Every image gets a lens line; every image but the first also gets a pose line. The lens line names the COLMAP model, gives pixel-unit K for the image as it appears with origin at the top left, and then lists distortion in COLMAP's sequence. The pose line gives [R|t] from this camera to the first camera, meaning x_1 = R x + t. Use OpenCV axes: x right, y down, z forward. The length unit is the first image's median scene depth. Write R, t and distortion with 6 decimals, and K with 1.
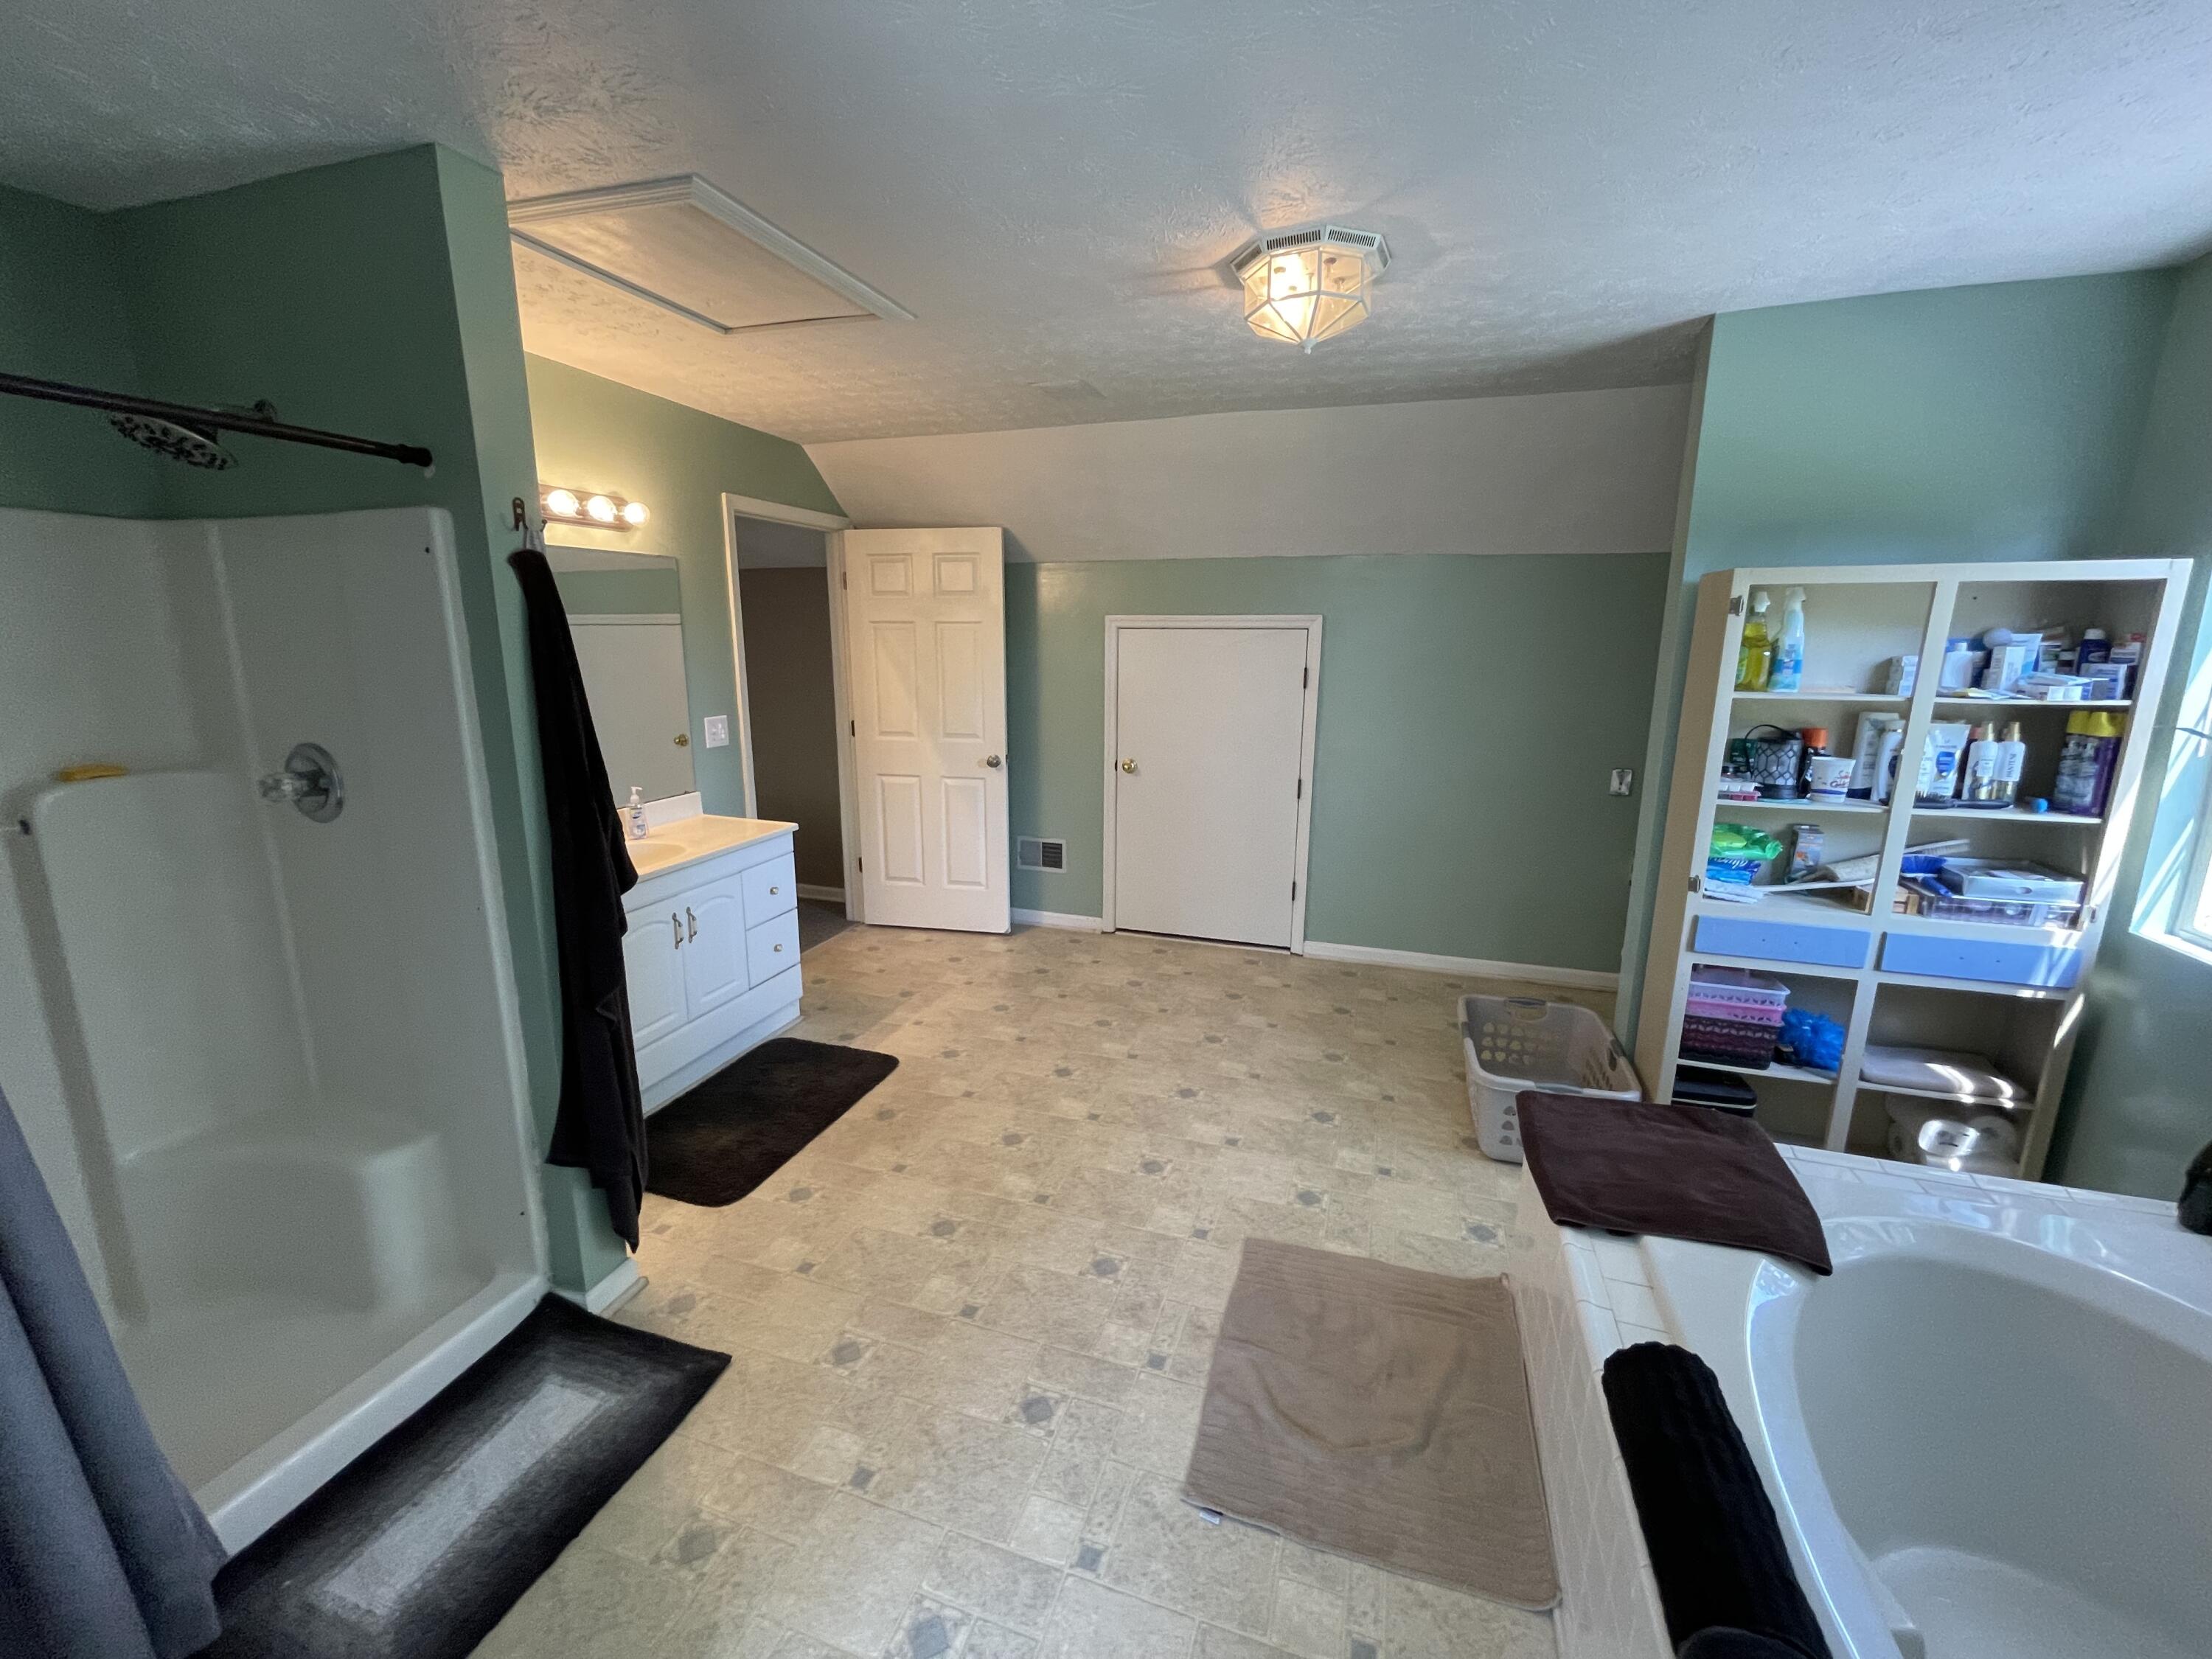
lens RADIAL K [[894.7, 0, 1110.8], [0, 894.7, 824.7], [0, 0, 1]] dist [-0.001252, 0.000009]
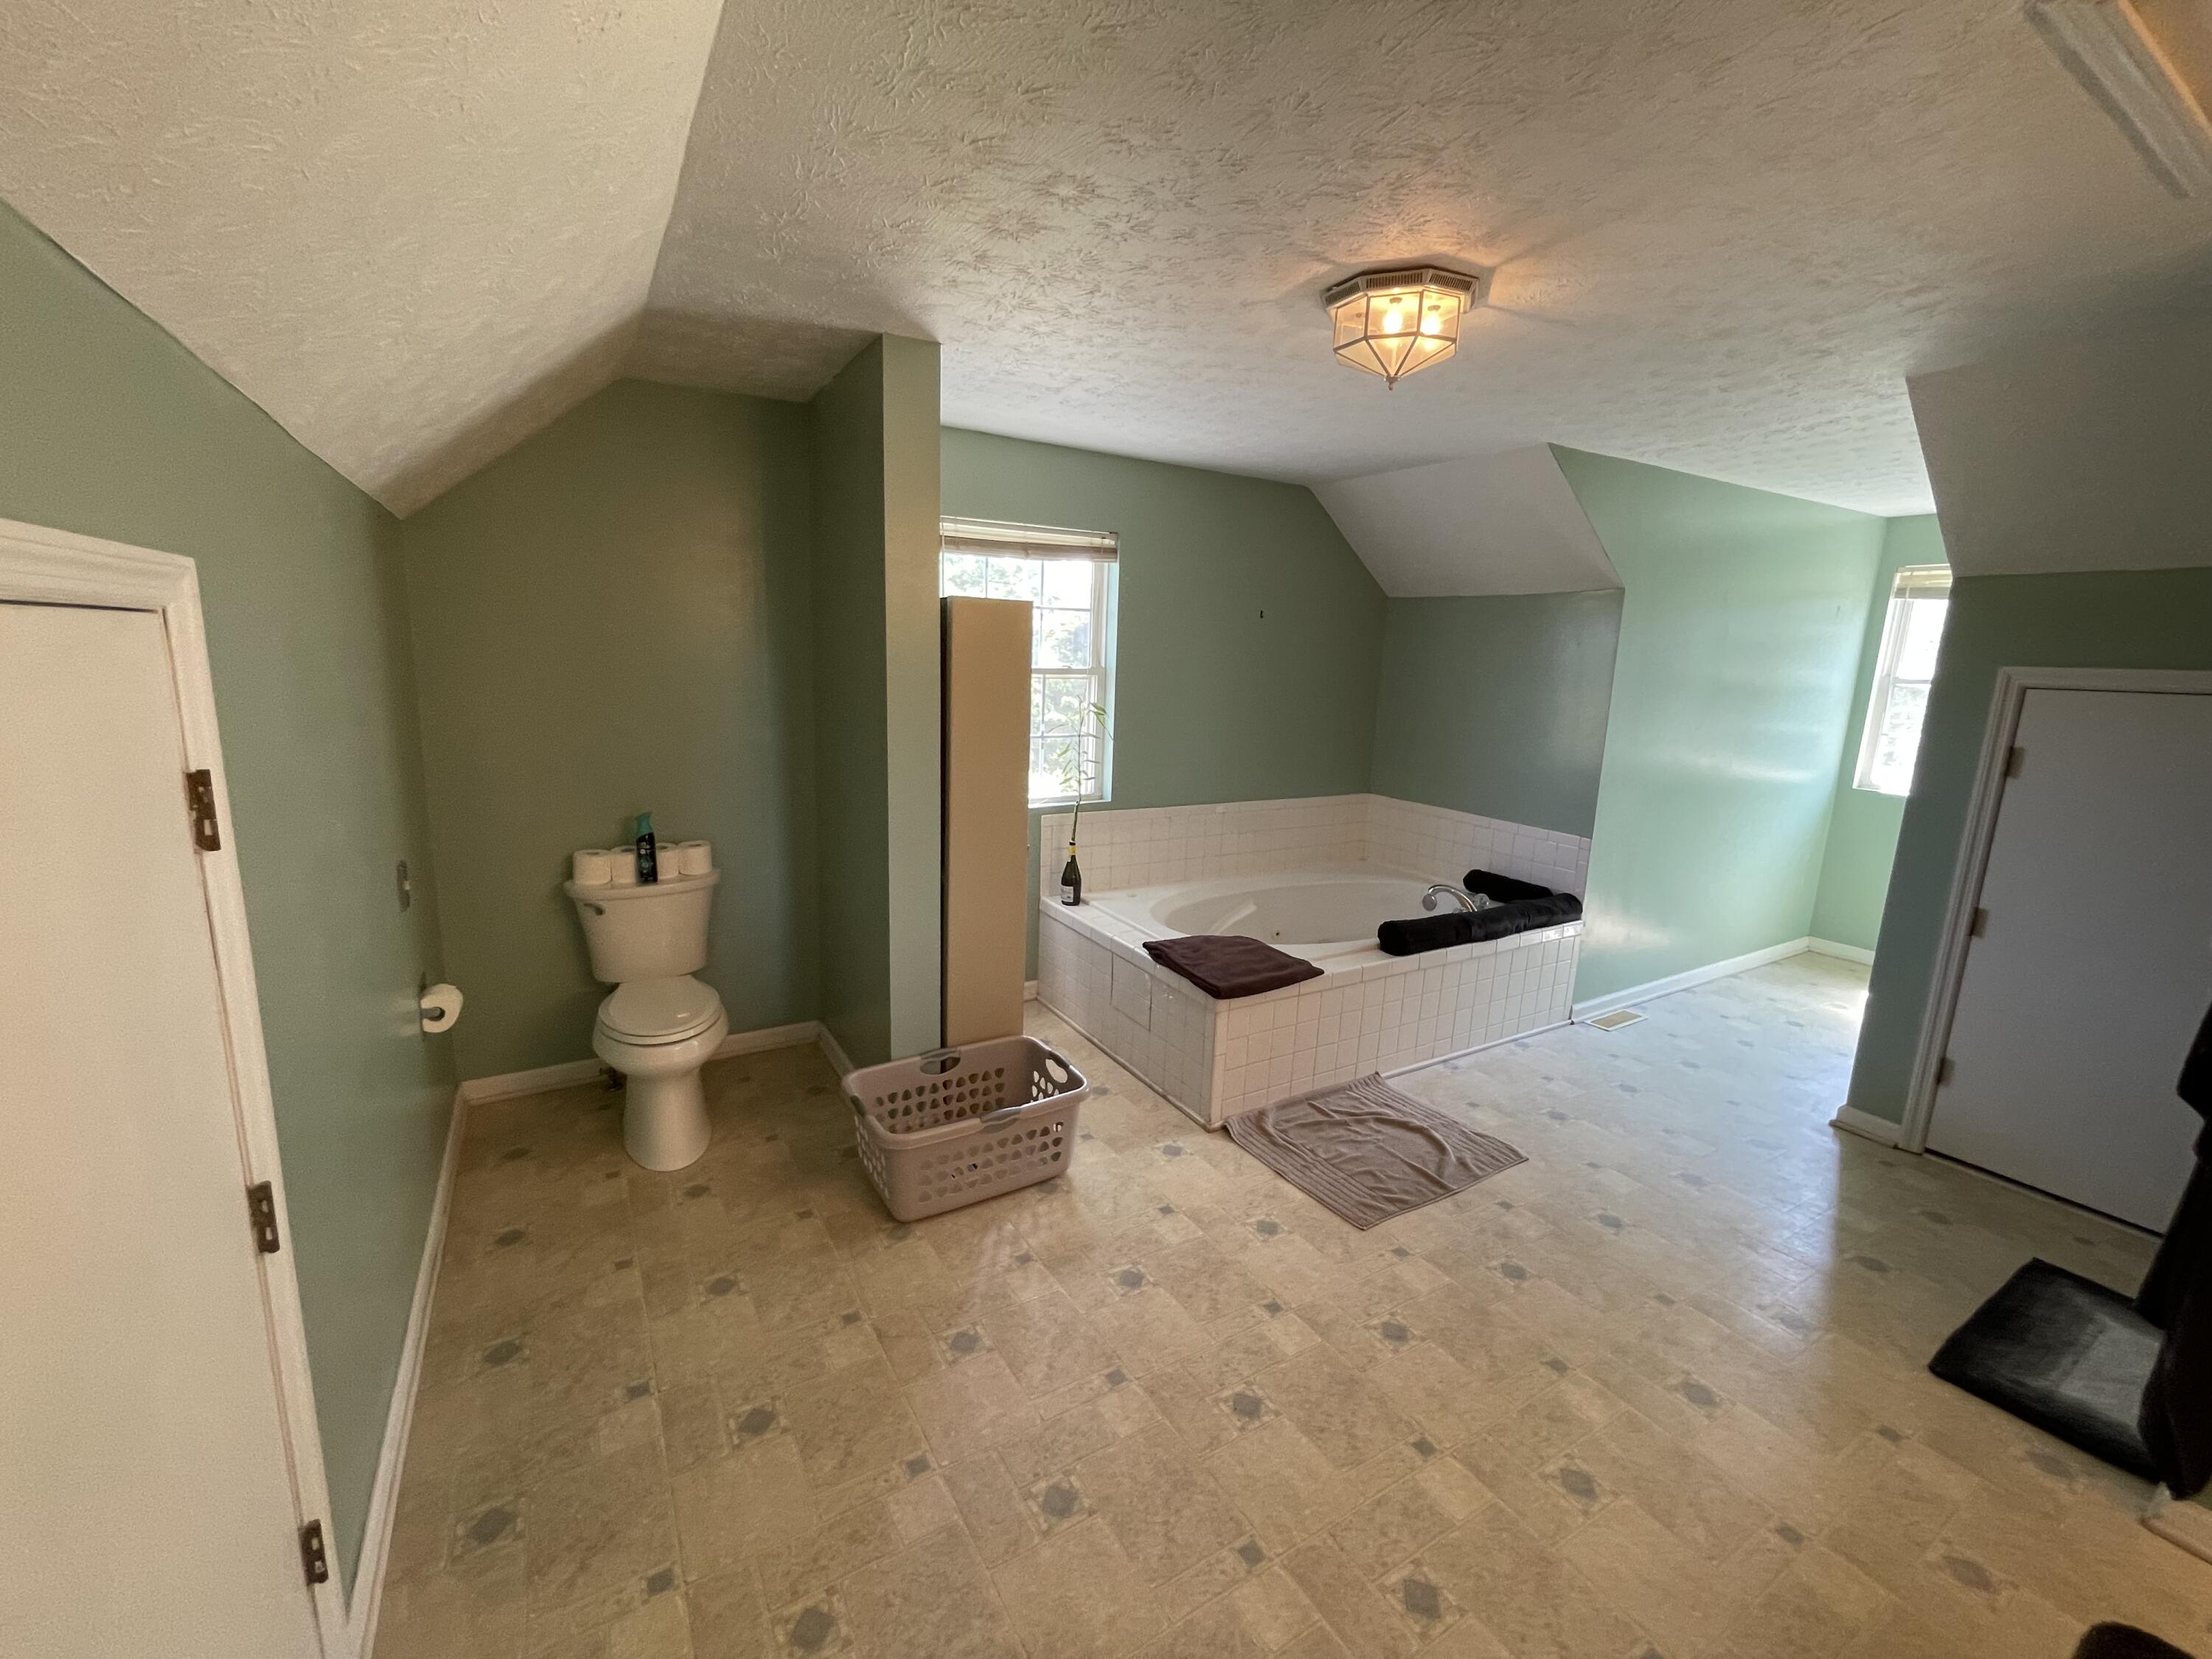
lens RADIAL K [[894.7, 0, 1107.1], [0, 894.7, 826.5], [0, 0, 1]] dist [-0.001252, 0.000009]
pose [[-0.751233, -0.147056, 0.643447, -0.211751], [0.105569, 0.935544, 0.337066, -0.341145], [-0.651540, 0.321143, -0.687286, 1.606182]]
